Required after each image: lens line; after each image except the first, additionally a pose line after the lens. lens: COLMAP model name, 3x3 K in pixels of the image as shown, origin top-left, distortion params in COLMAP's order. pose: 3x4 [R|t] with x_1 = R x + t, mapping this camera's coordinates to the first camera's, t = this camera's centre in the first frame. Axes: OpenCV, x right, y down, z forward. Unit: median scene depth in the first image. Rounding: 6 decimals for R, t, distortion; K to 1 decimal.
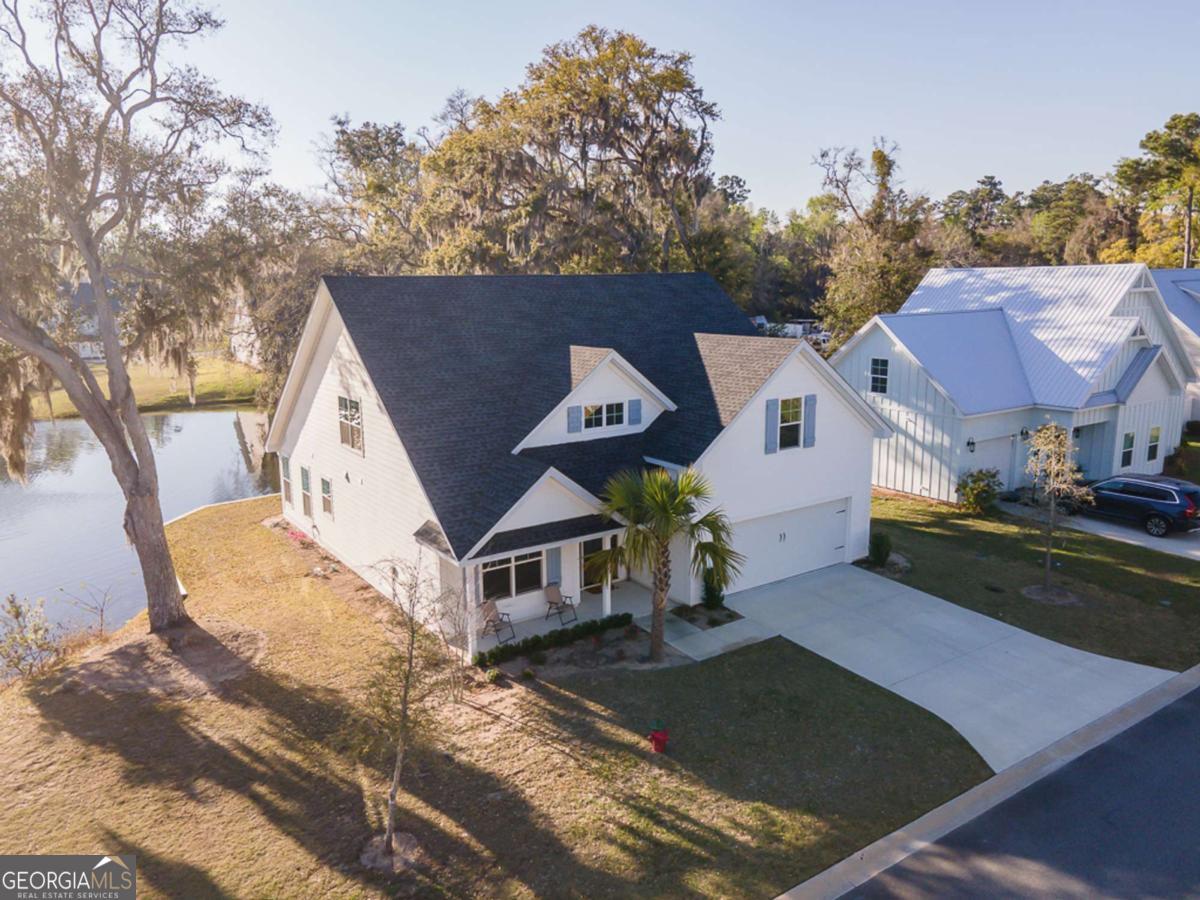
lens RADIAL K [[876.6, 0, 582.0], [0, 876.6, 449.7], [0, 0, 1]] dist [0.034395, 0.001300]
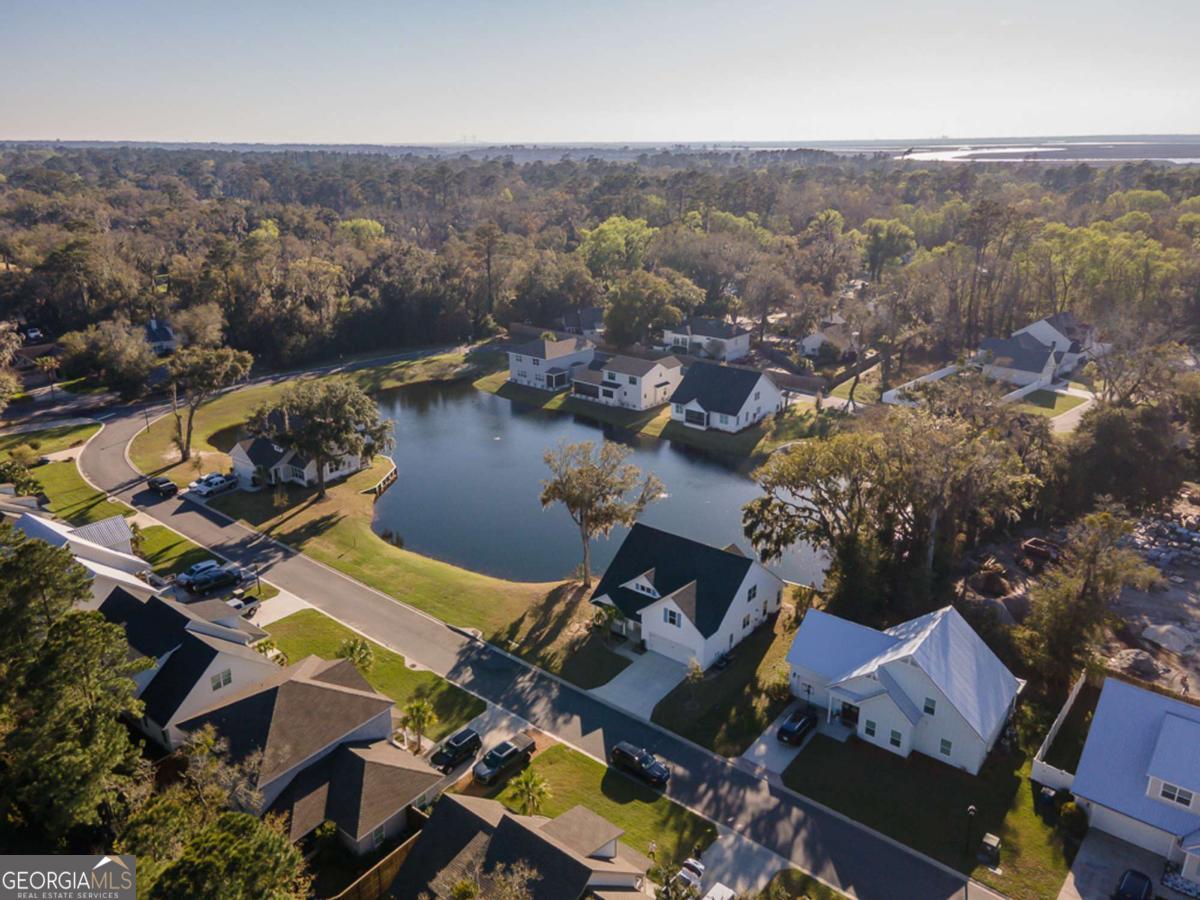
lens RADIAL K [[876.6, 0, 582.0], [0, 876.6, 449.7], [0, 0, 1]] dist [0.034395, 0.001300]
pose [[0.289080, 0.340212, -0.894812, 3.508574], [-0.176371, 0.937647, 0.299519, -1.894365], [0.940918, 0.071234, 0.331058, -0.607812]]
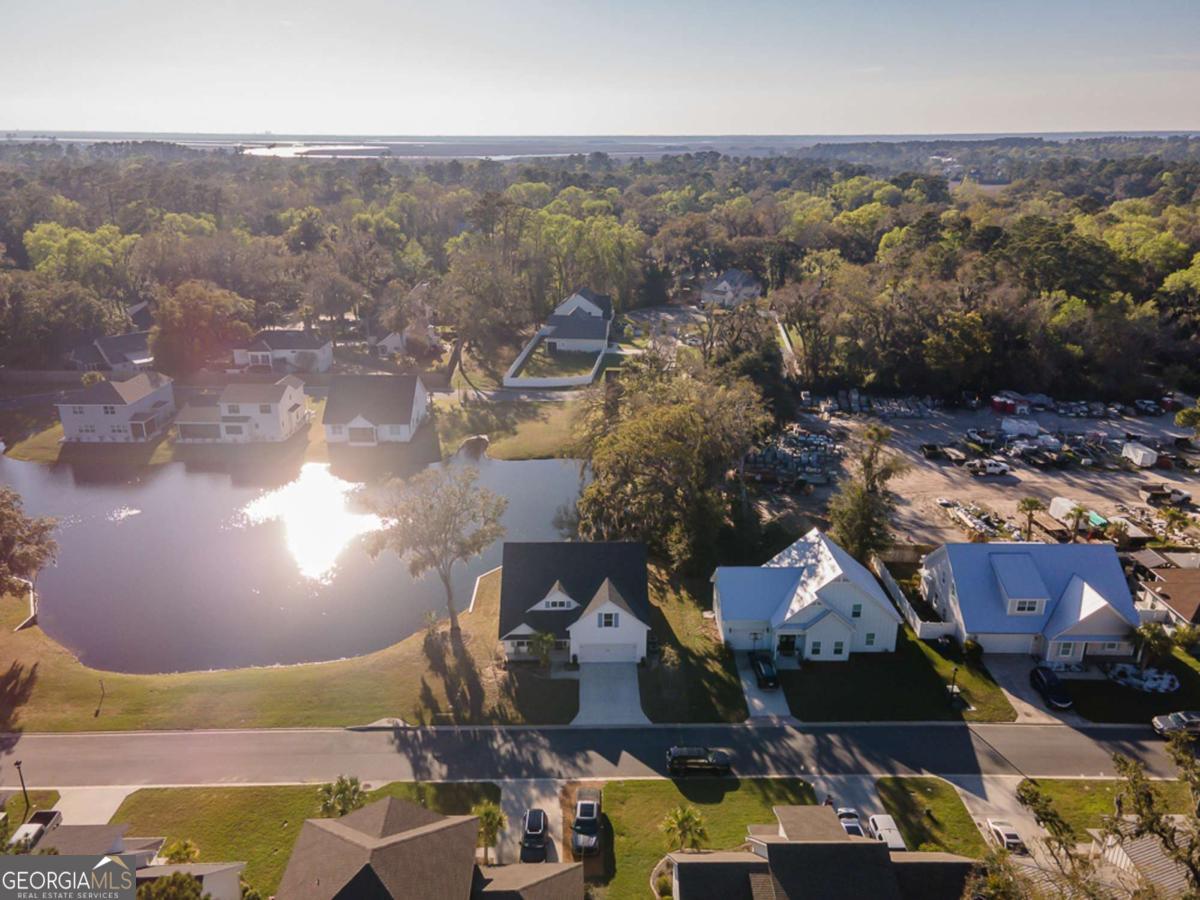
lens RADIAL K [[896.4, 0, 600.0], [0, 896.4, 450.0], [0, 0, 1]] dist [0.036471, 0.009685]
pose [[0.842266, 0.203775, -0.499062, 2.095395], [-0.121253, 0.973691, 0.192934, -1.545672], [0.525248, -0.101989, 0.844815, -2.158532]]
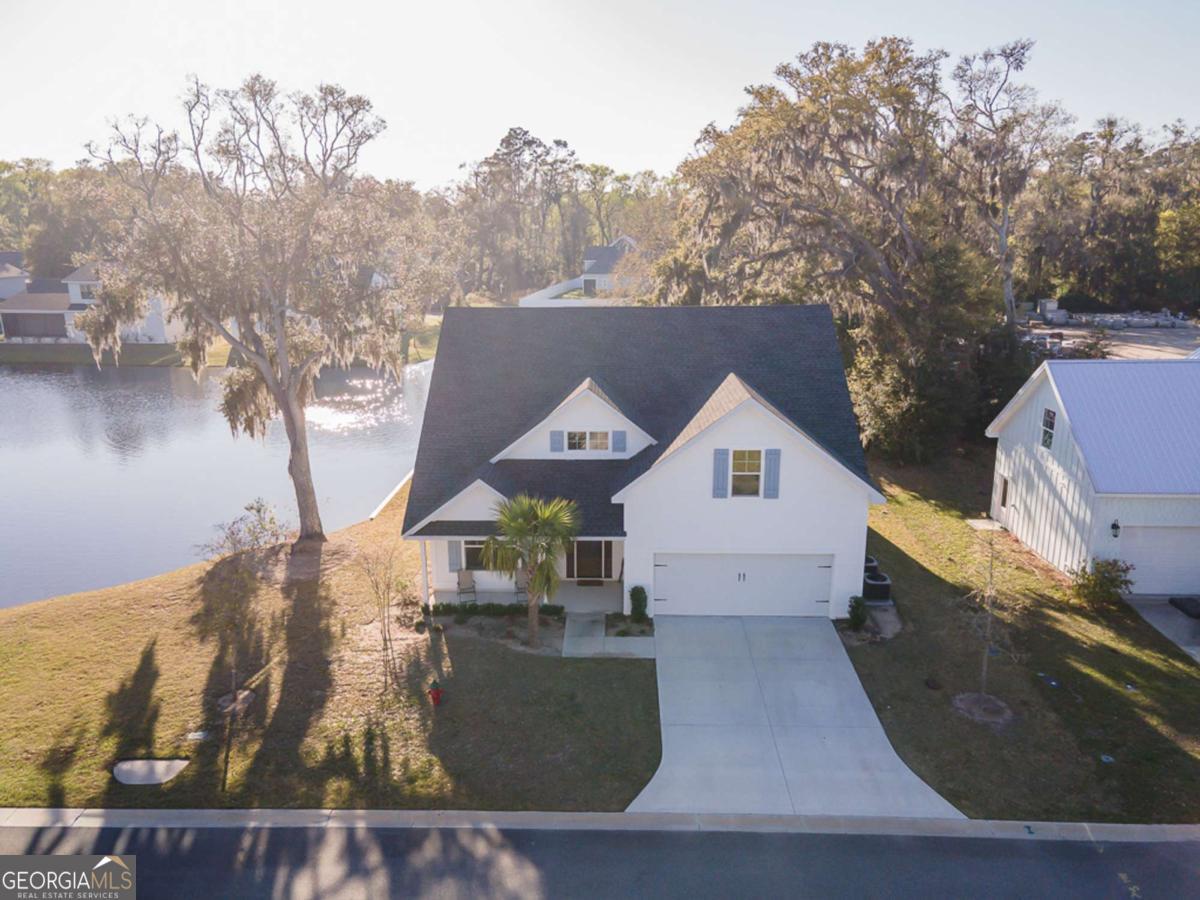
lens RADIAL K [[876.6, 0, 582.0], [0, 876.6, 449.7], [0, 0, 1]] dist [0.034395, 0.001300]
pose [[0.807267, 0.153498, -0.569875, 0.791425], [-0.117602, 0.988059, 0.099547, -0.163614], [0.578350, -0.013342, 0.815679, 0.032298]]
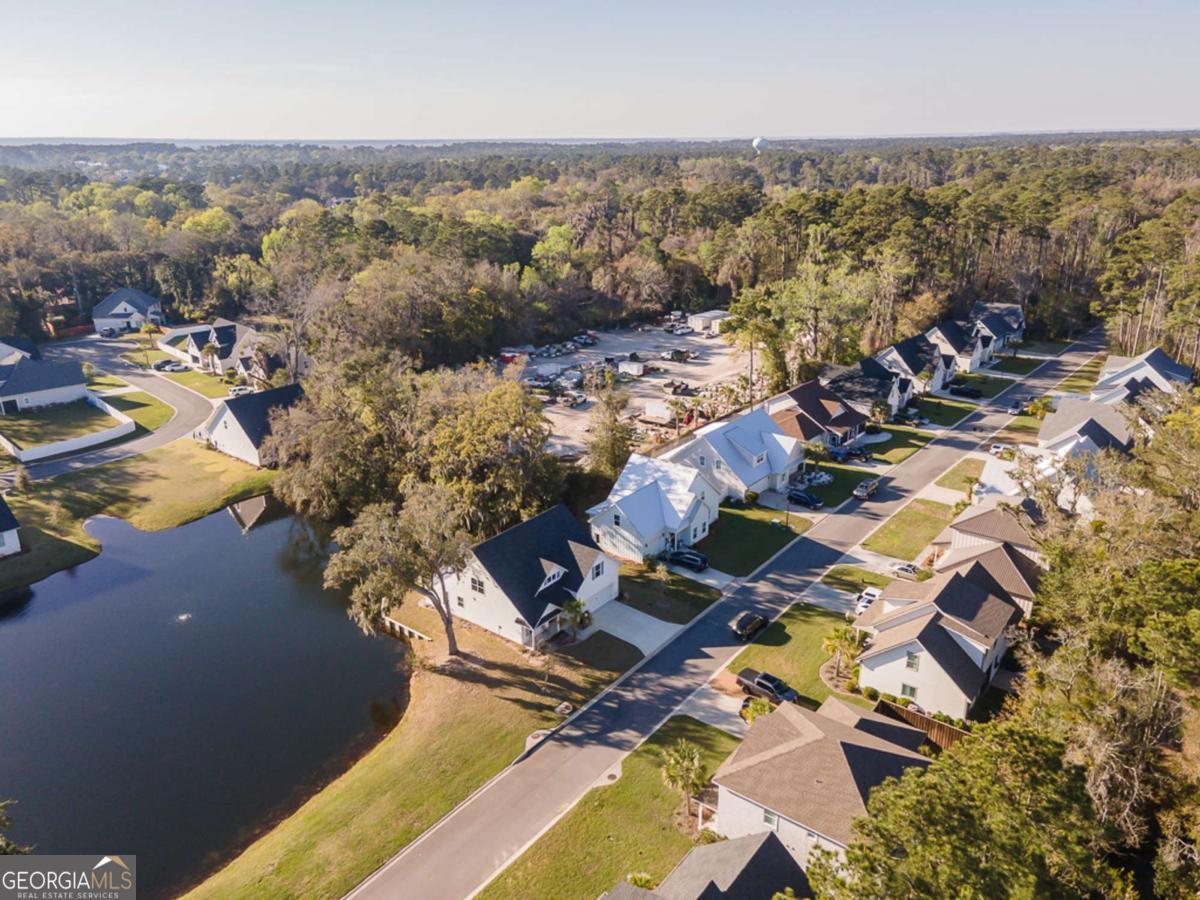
lens RADIAL K [[863.6, 0, 600.0], [0, 863.6, 450.0], [0, 0, 1]] dist [0.051553, 0.001170]
pose [[0.947638, -0.092245, 0.305734, -0.977095], [0.043971, 0.985944, 0.161185, -1.325822], [-0.316305, -0.139302, 0.938374, -2.797870]]
